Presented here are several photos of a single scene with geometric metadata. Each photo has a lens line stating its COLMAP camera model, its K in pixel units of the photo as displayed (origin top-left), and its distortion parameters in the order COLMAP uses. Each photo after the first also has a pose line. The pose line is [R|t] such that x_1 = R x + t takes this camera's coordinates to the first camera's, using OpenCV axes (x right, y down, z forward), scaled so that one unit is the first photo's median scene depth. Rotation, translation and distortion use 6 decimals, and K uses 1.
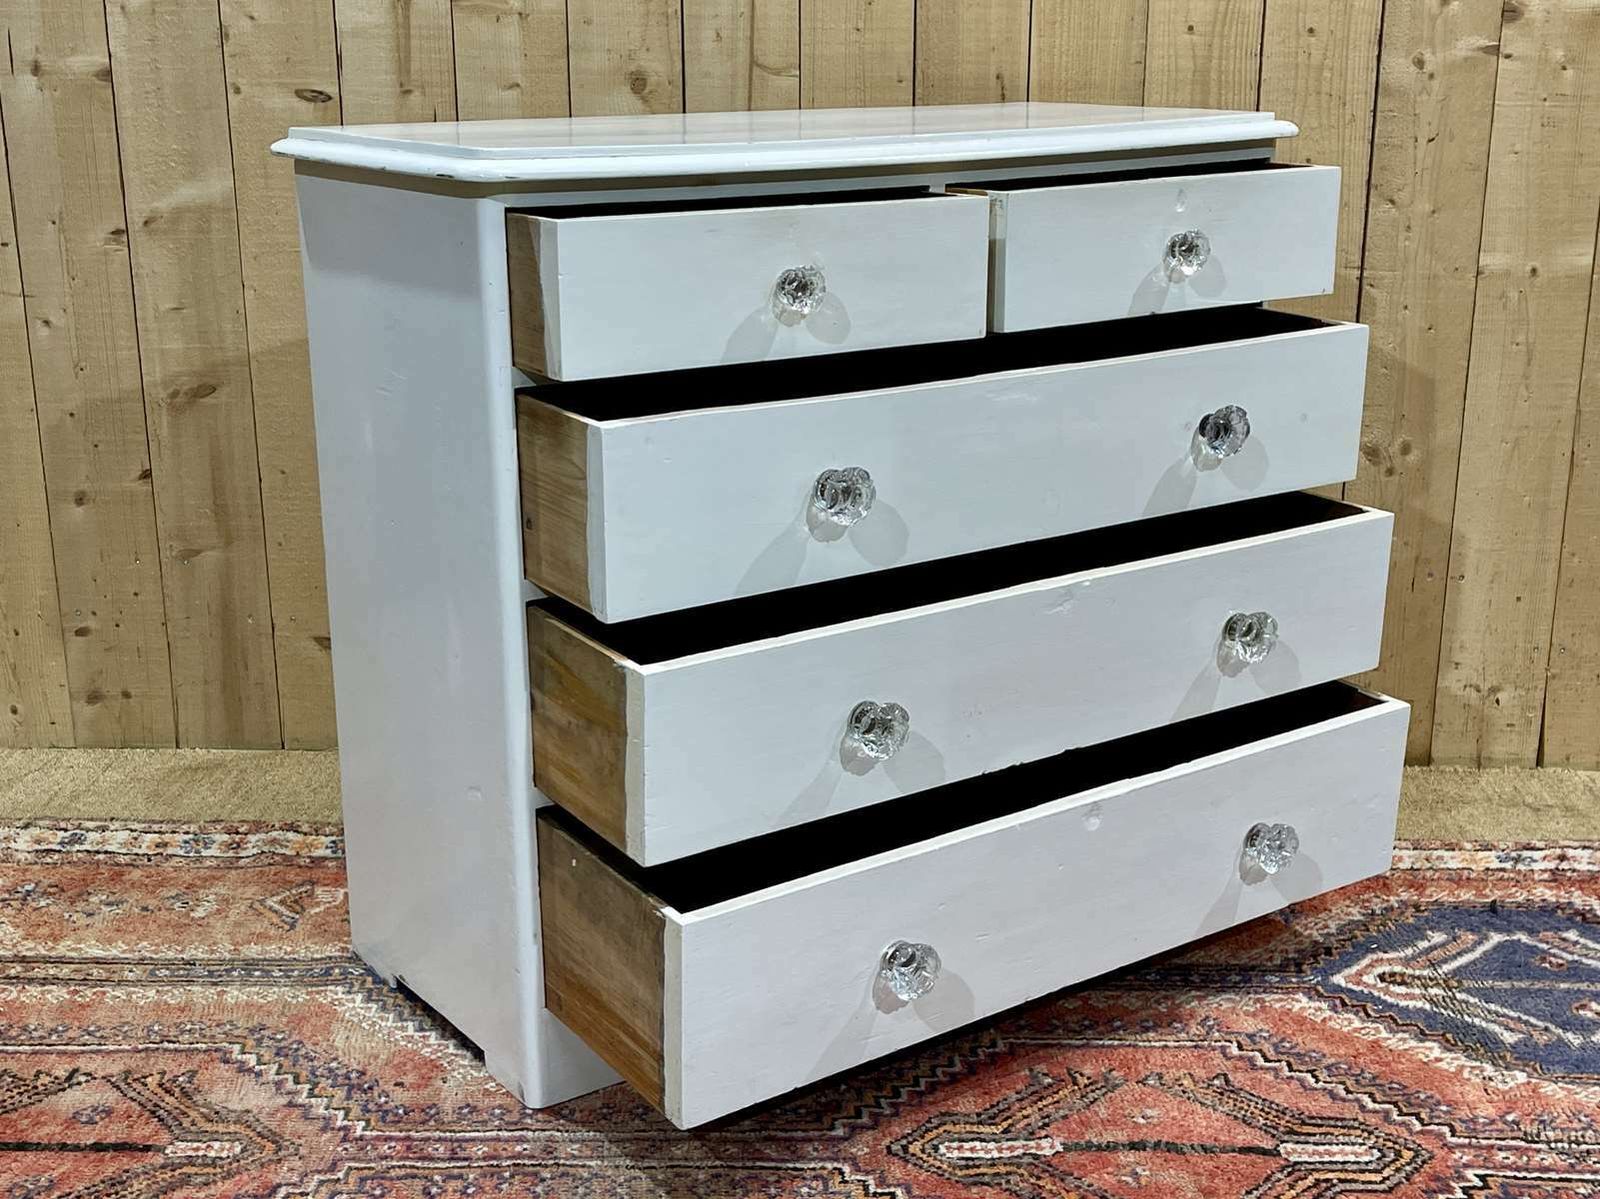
lens RADIAL K [[1988.6, 0, 827.5], [0, 1988.6, 597.0], [0, 0, 1]] dist [0.055789, -0.102543]
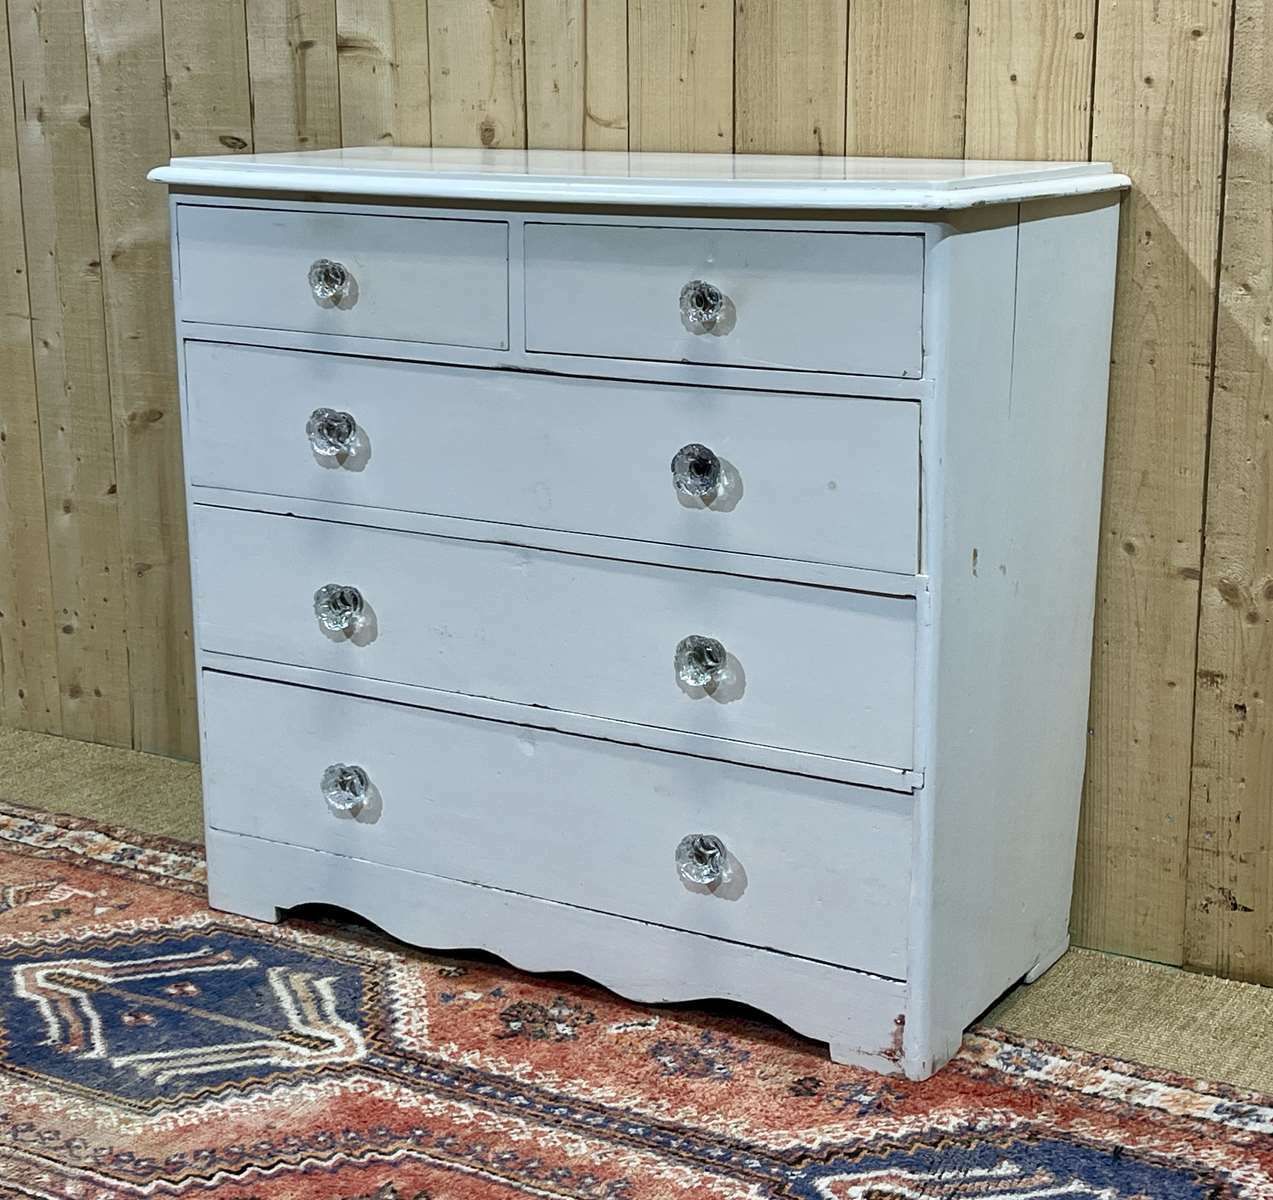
lens RADIAL K [[2224.3, 0, 651.5], [0, 2224.3, 595.1], [0, 0, 1]] dist [0.118198, -0.358647]
pose [[0.871416, 0.109026, -0.478275, 0.609038], [-0.130292, 0.991410, -0.011393, -0.036075], [0.472925, 0.072244, 0.878136, 0.104344]]
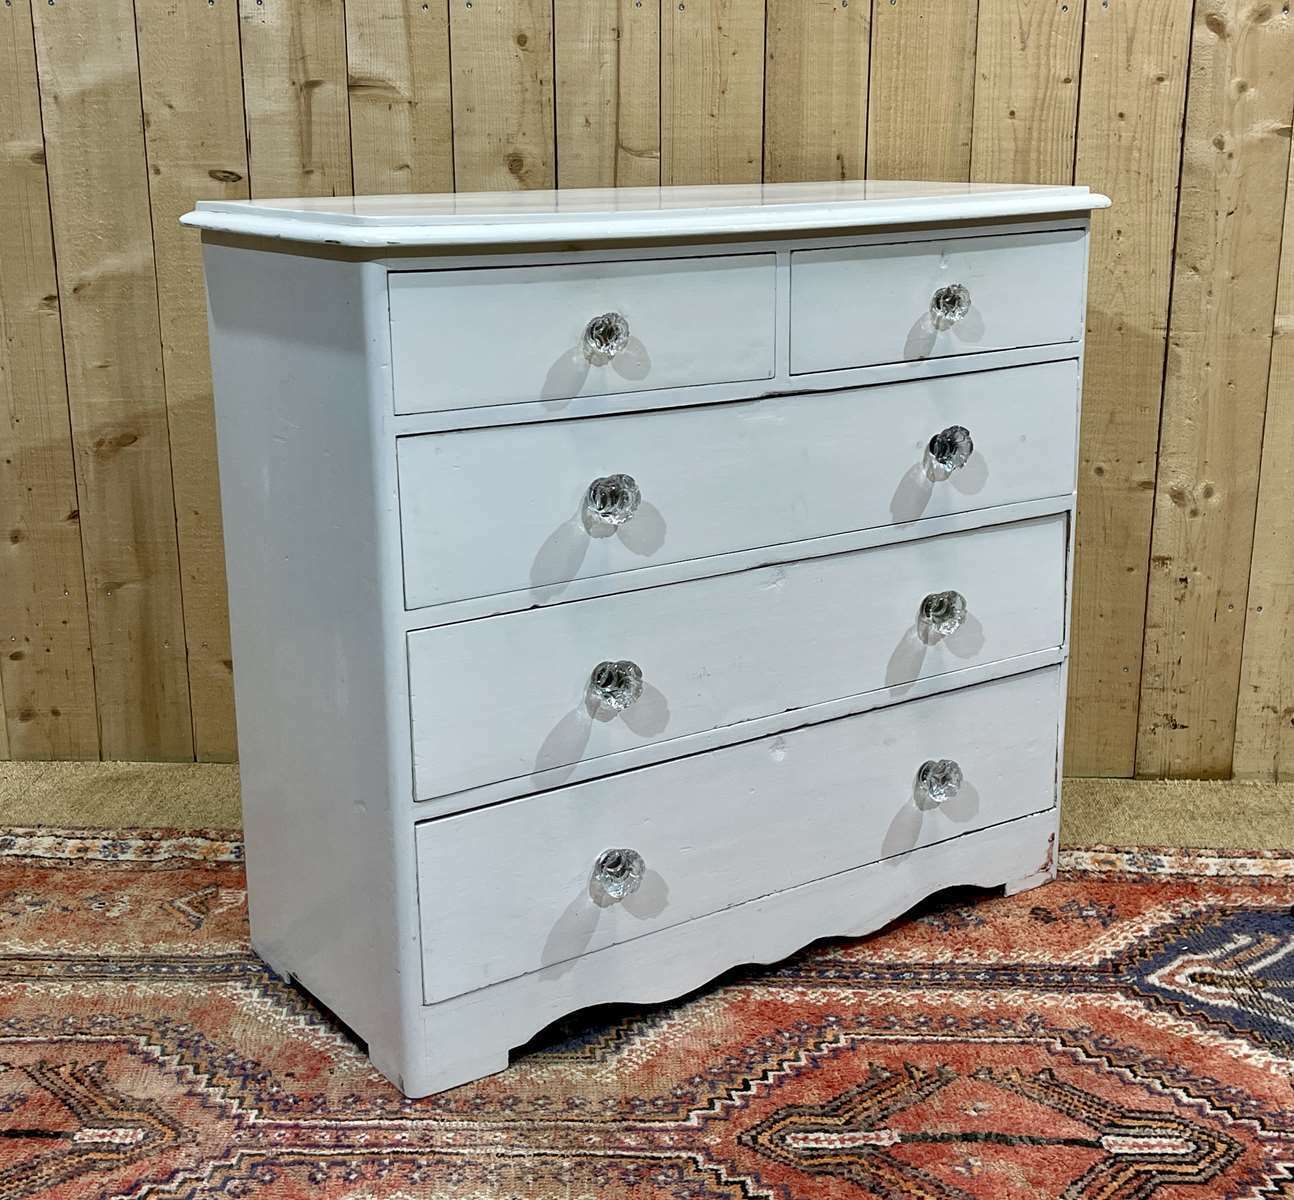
lens RADIAL K [[1732.6, 0, 661.3], [0, 1732.6, 585.9], [0, 0, 1]] dist [0.046179, -0.070093]
pose [[0.999888, 0.000809, -0.014977, 0.001897], [-0.001105, 0.999803, -0.019800, -0.003773], [0.014958, 0.019815, 0.999692, 0.042389]]
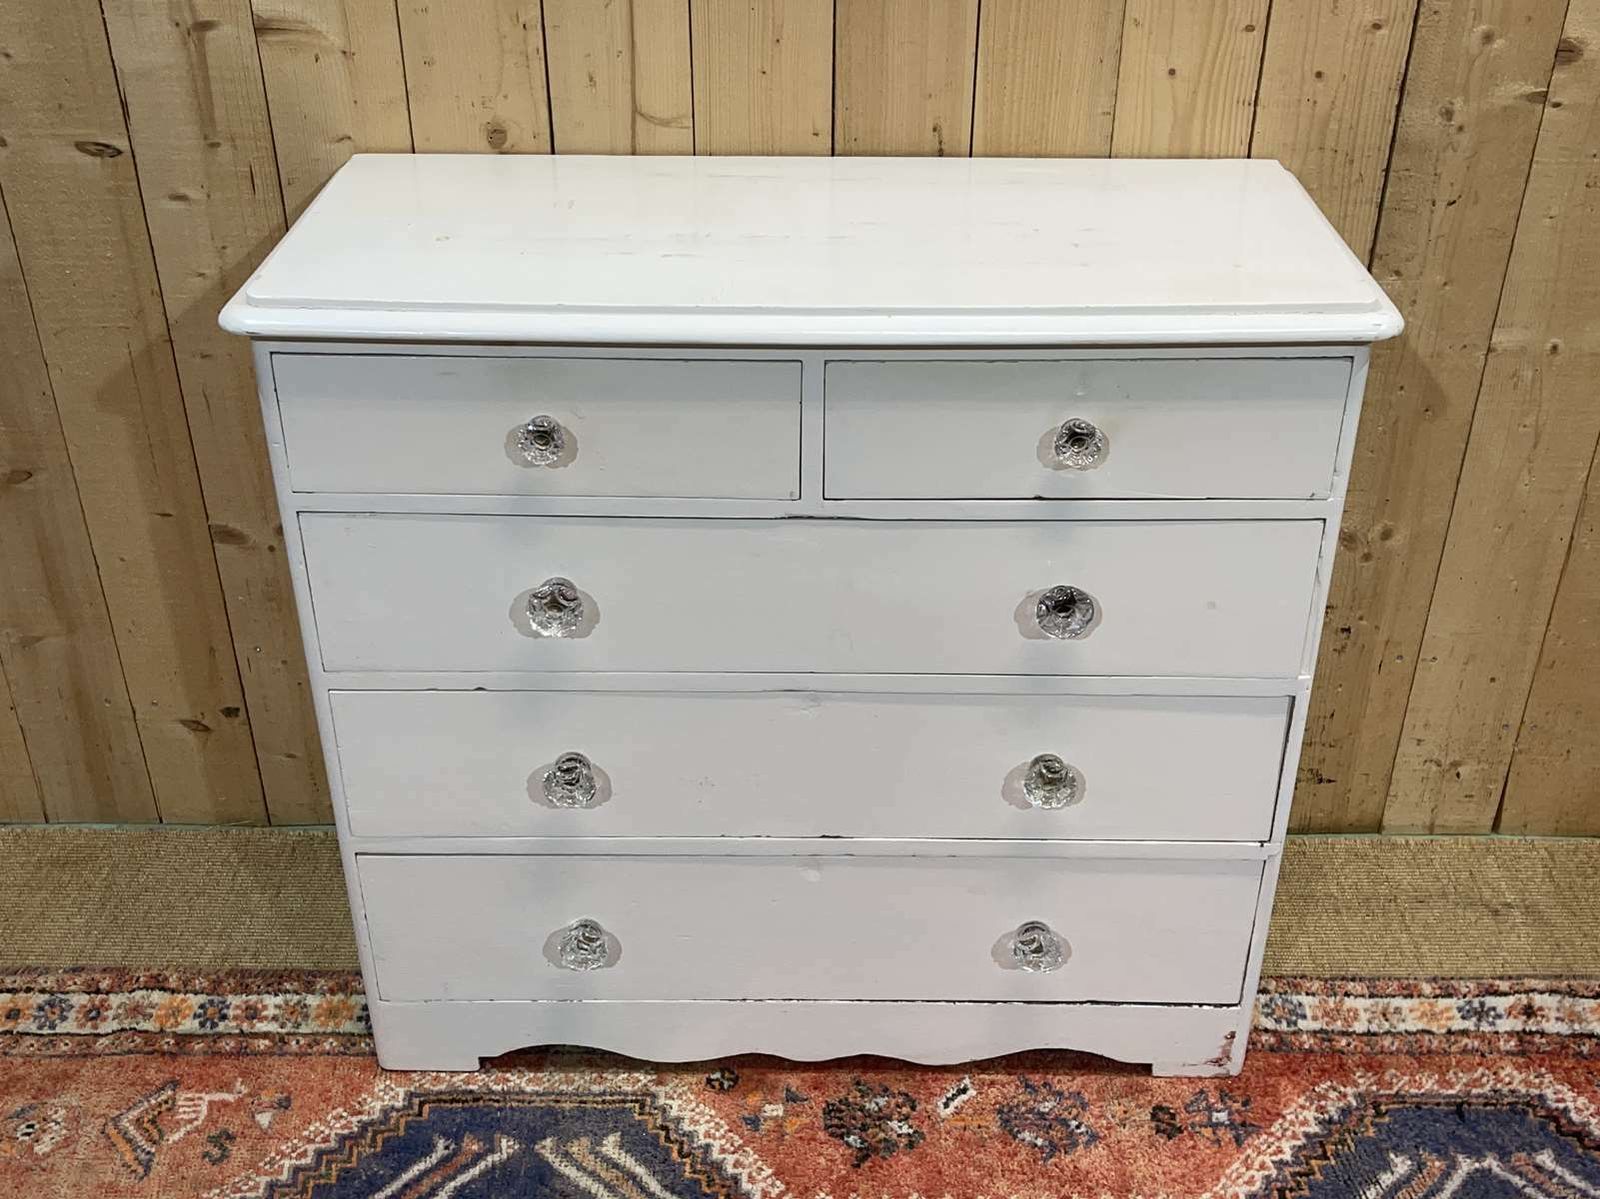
lens RADIAL K [[1698.6, 0, 806.2], [0, 1698.6, 595.4], [0, 0, 1]] dist [0.012148, 0.042775]
pose [[0.999796, -0.010650, 0.017180, 0.021414], [0.006025, 0.968317, 0.249652, -0.288246], [-0.019294, -0.249497, 0.968183, 0.318496]]
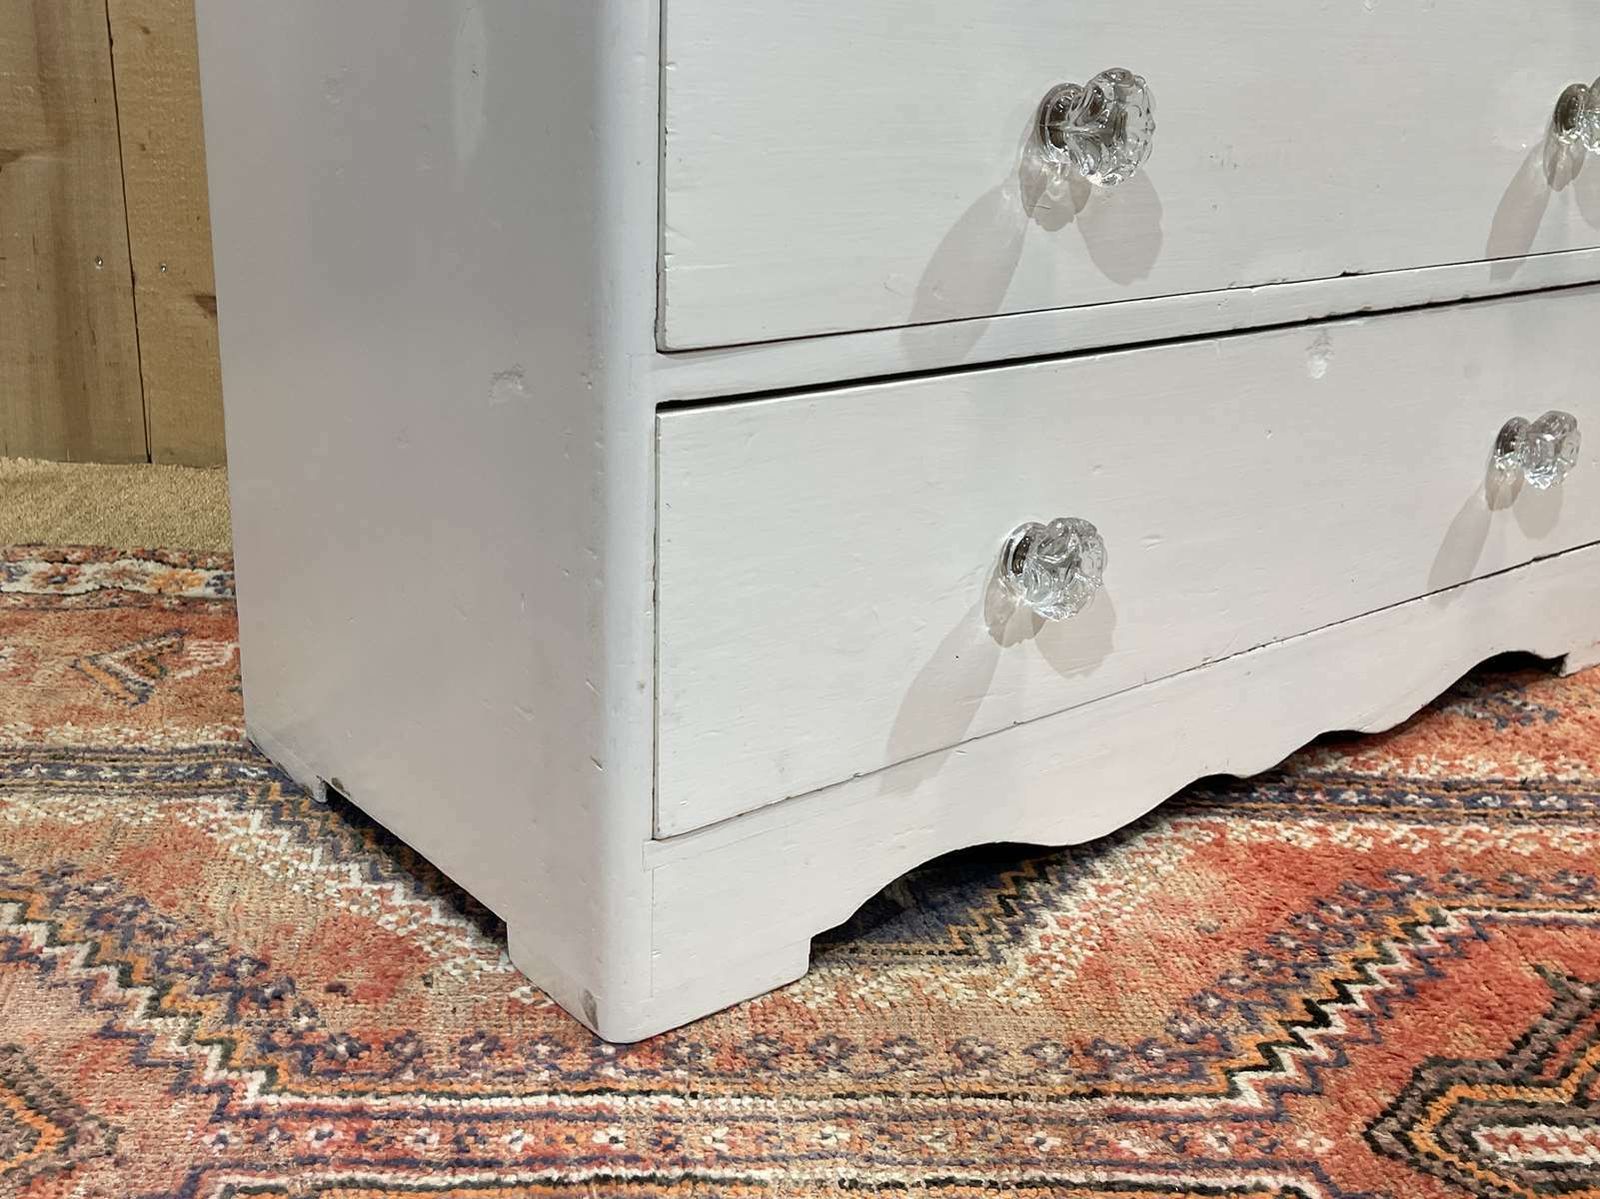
lens RADIAL K [[1704.7, 0, 797.2], [0, 1704.7, 590.0], [0, 0, 1]] dist [0.027247, -0.001135]
pose [[0.997126, 0.023120, 0.072151, -0.116904], [-0.027116, 0.998124, 0.054899, 0.103844], [-0.070746, -0.056698, 0.995882, 0.503628]]
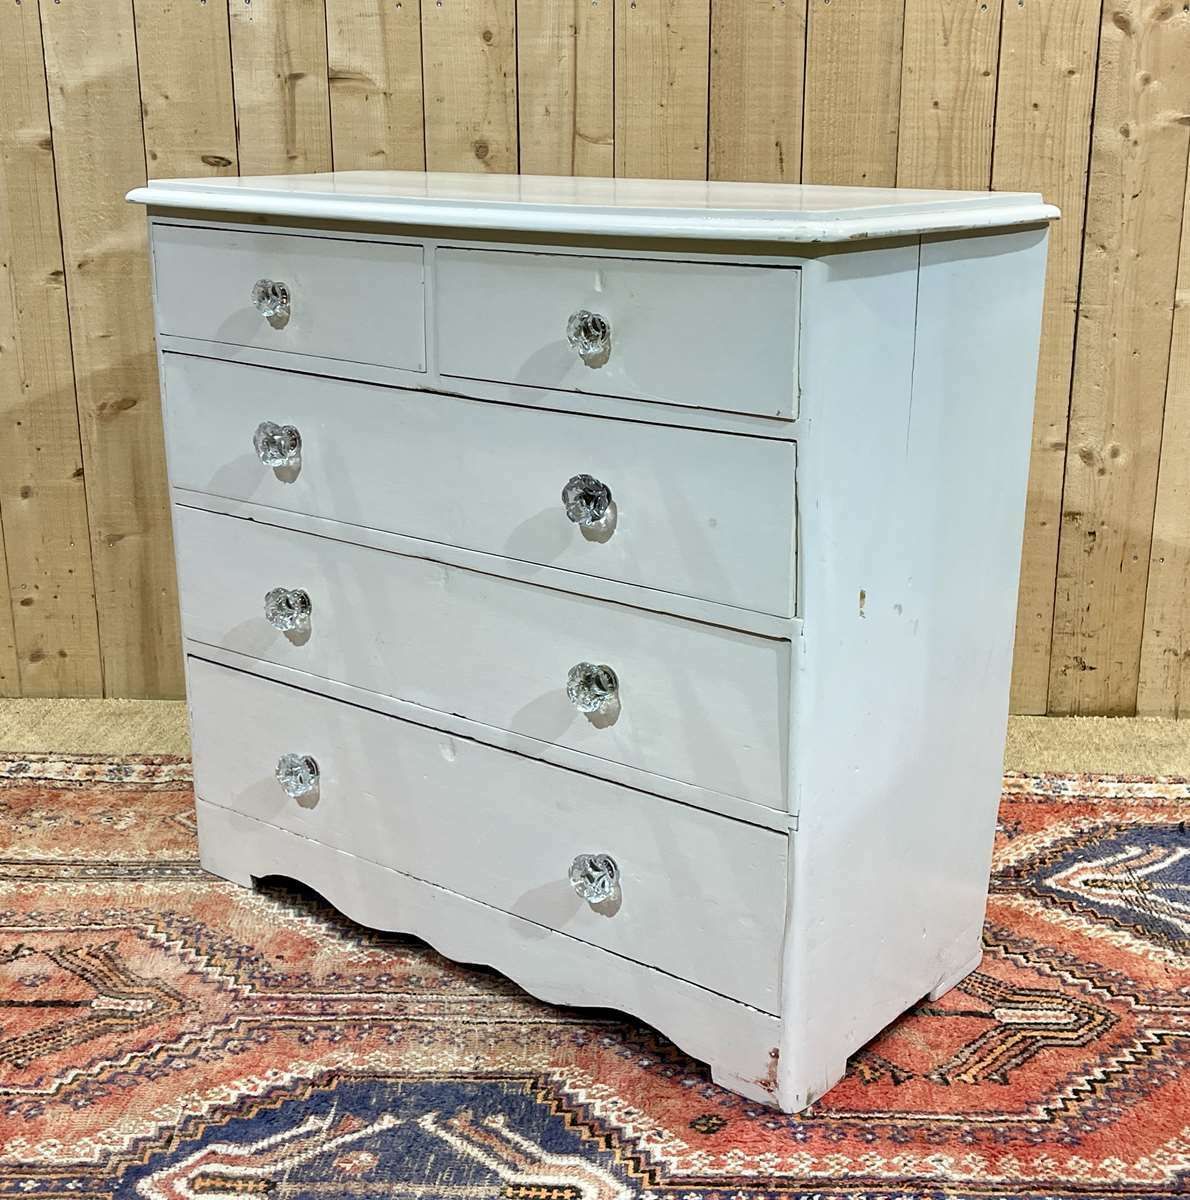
lens RADIAL K [[1687.8, 0, 619.5], [0, 1687.8, 605.0], [0, 0, 1]] dist [0.059713, -0.120412]
pose [[0.999774, 0.003192, -0.021005, 0.014295], [-0.003172, 0.999994, 0.001002, 0.021350], [0.021008, -0.000935, 0.999779, -0.037518]]
